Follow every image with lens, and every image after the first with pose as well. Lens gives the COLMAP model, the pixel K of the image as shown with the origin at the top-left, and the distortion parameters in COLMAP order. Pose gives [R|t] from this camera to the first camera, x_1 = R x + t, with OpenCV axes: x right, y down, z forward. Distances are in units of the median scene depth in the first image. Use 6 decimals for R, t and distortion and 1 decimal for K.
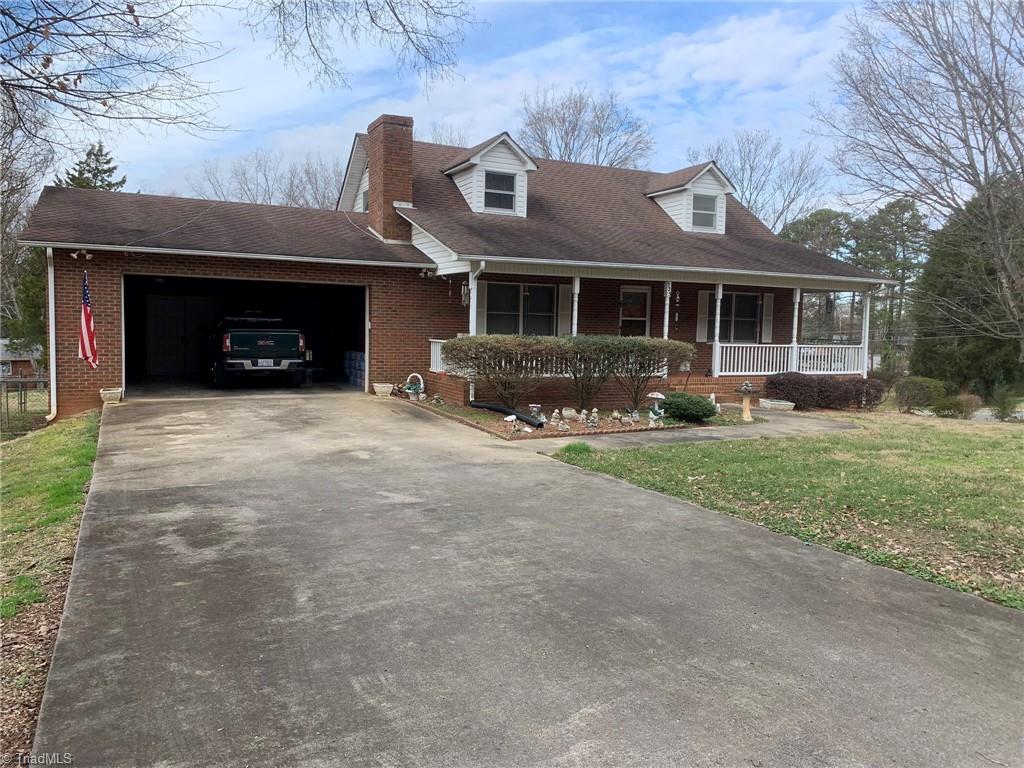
lens RADIAL K [[778.2, 0, 506.7], [0, 778.2, 381.7], [0, 0, 1]] dist [0.016191, -0.016299]
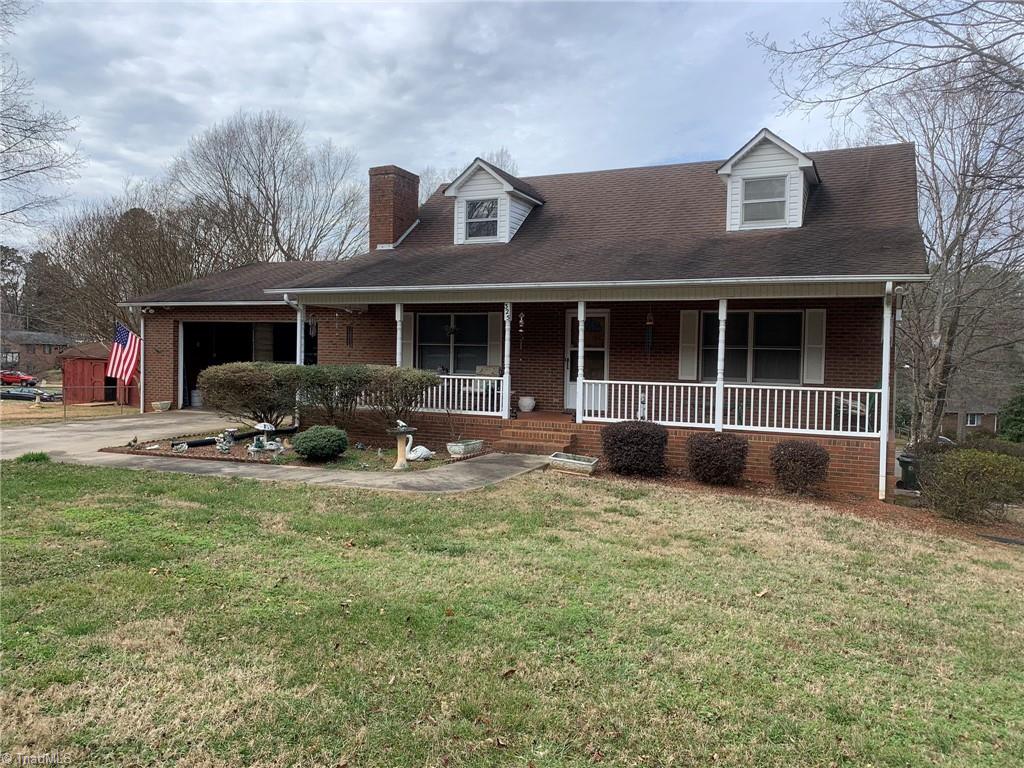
lens RADIAL K [[778.2, 0, 507.4], [0, 778.2, 384.6], [0, 0, 1]] dist [0.016191, -0.016299]
pose [[0.624480, 0.020837, -0.780763, 0.847277], [-0.063415, 0.997696, -0.024095, -0.021043], [0.778462, 0.064559, 0.624363, 0.482125]]
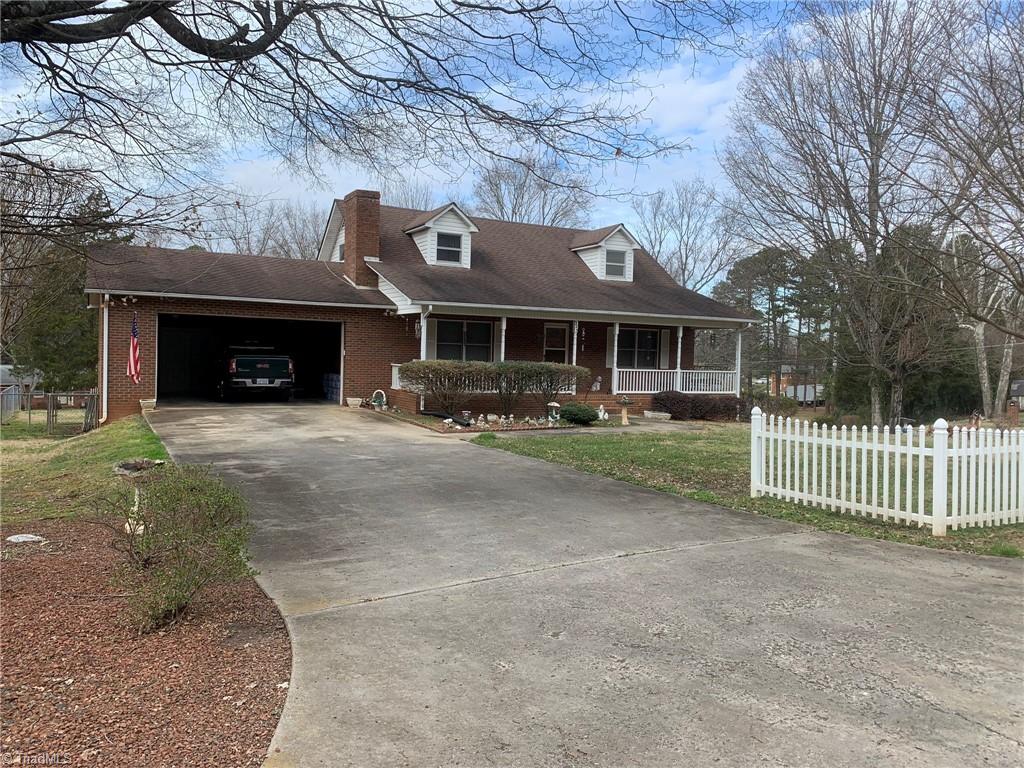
lens RADIAL K [[778.2, 0, 513.4], [0, 778.2, 380.6], [0, 0, 1]] dist [0.016191, -0.016299]
pose [[0.999016, 0.004225, 0.044154, 0.045389], [-0.002495, 0.999229, -0.039171, 0.022639], [-0.044286, 0.039023, 0.998256, -0.288829]]
